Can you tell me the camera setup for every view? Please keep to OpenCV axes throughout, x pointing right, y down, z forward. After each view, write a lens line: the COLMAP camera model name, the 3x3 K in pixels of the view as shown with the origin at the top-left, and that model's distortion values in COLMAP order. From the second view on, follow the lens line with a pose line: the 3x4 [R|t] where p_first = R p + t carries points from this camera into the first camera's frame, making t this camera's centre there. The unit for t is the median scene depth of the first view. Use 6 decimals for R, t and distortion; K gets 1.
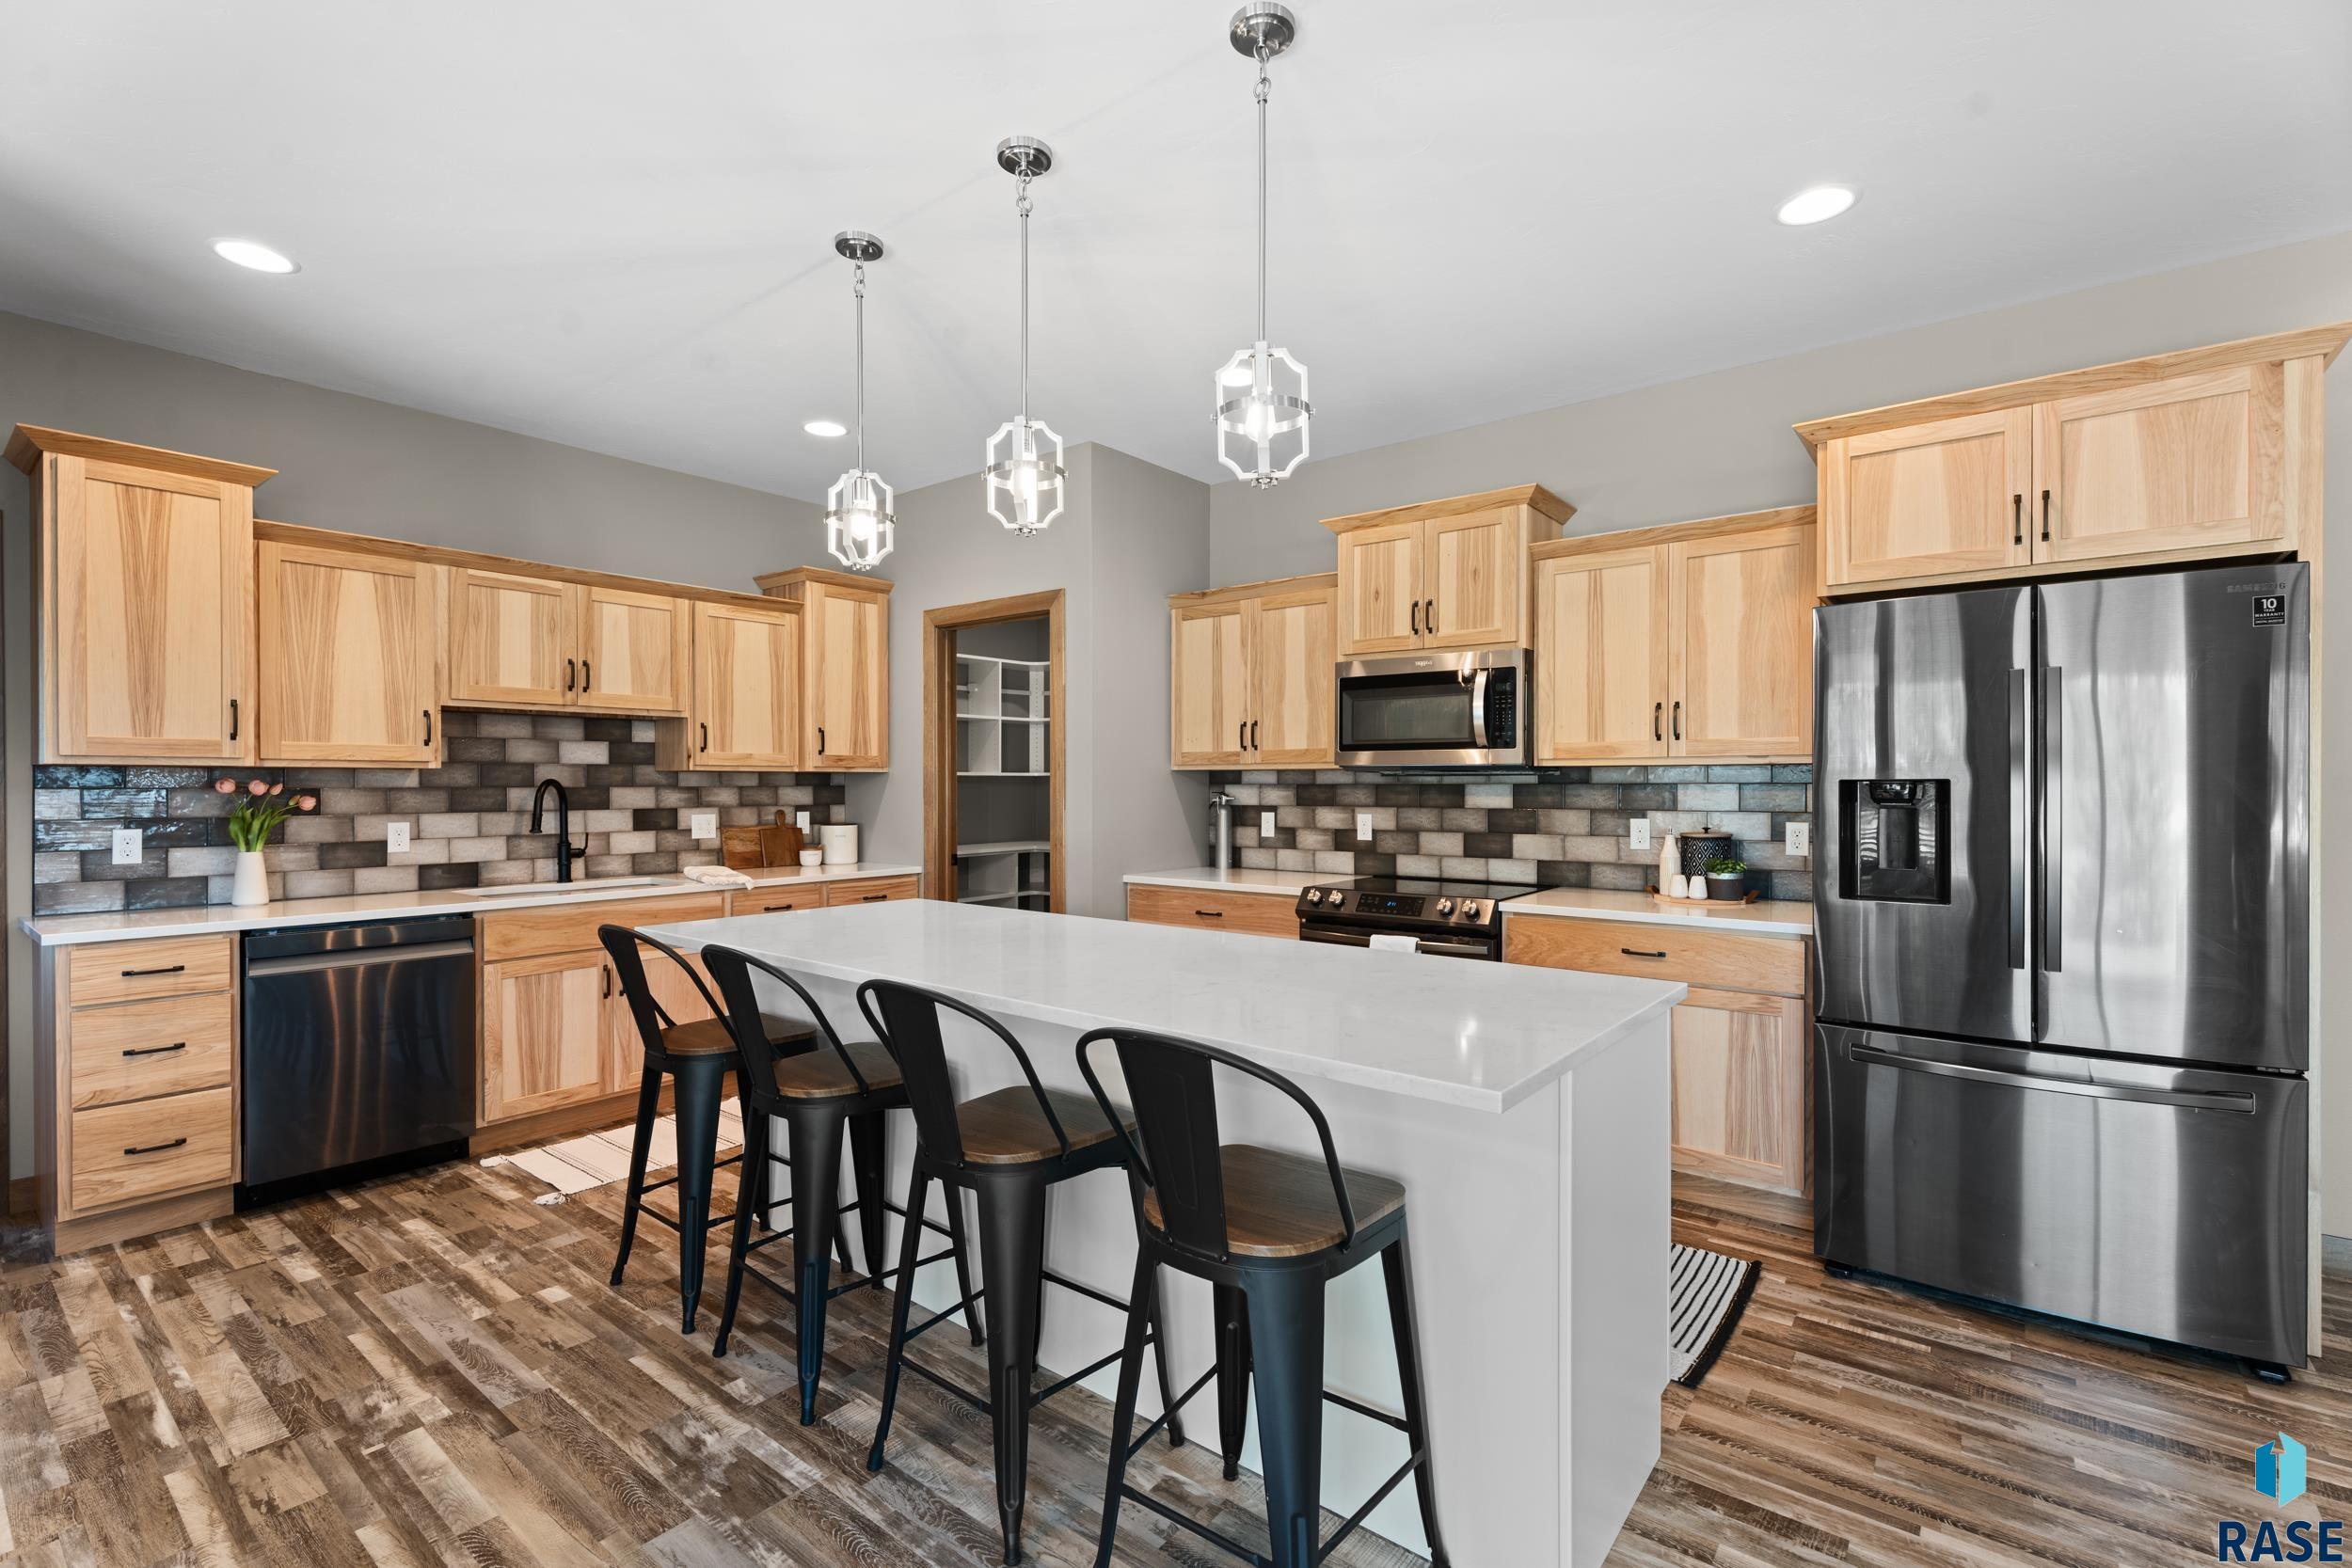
lens RADIAL K [[1041.6, 0, 1163.2], [0, 1041.6, 785.7], [0, 0, 1]] dist [0.002603, -0.002090]
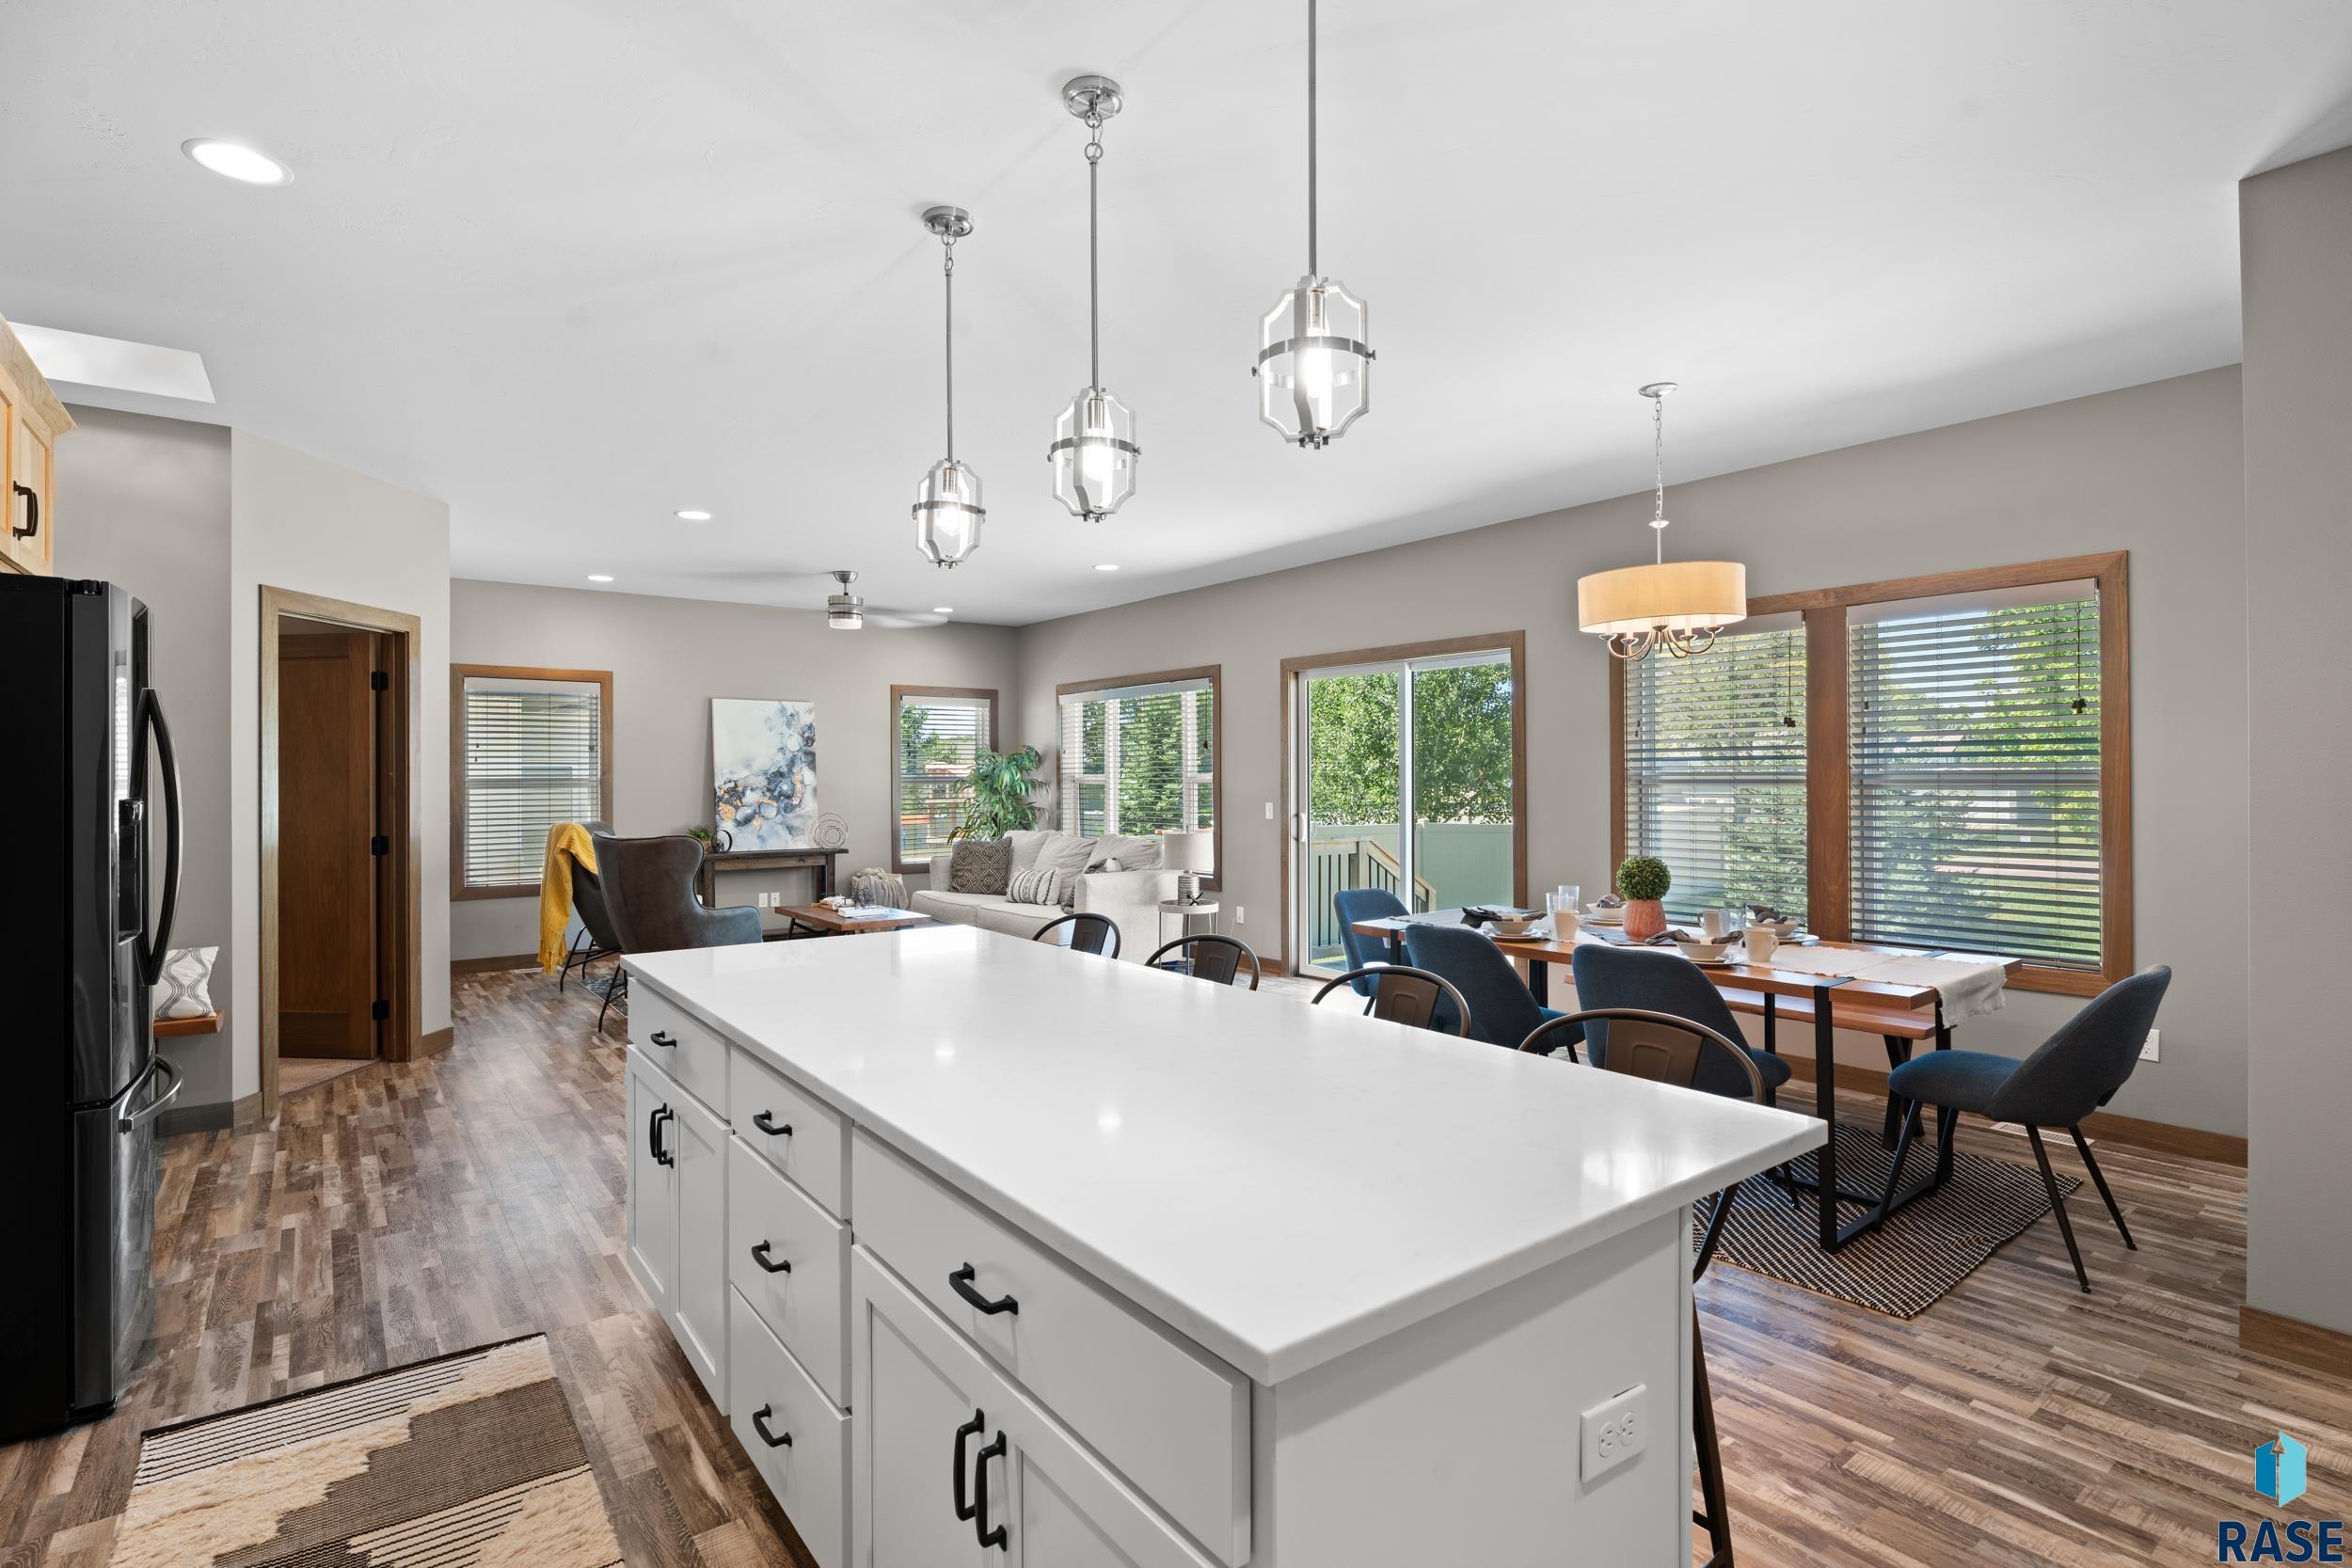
lens RADIAL K [[1124.9, 0, 1179.2], [0, 1124.9, 782.9], [0, 0, 1]] dist [-0.004354, 0.000009]
pose [[-0.971016, 0.004086, 0.238981, -0.248439], [0.005576, 0.999969, 0.005558, -0.012835], [-0.238951, 0.006729, -0.971008, 1.101223]]
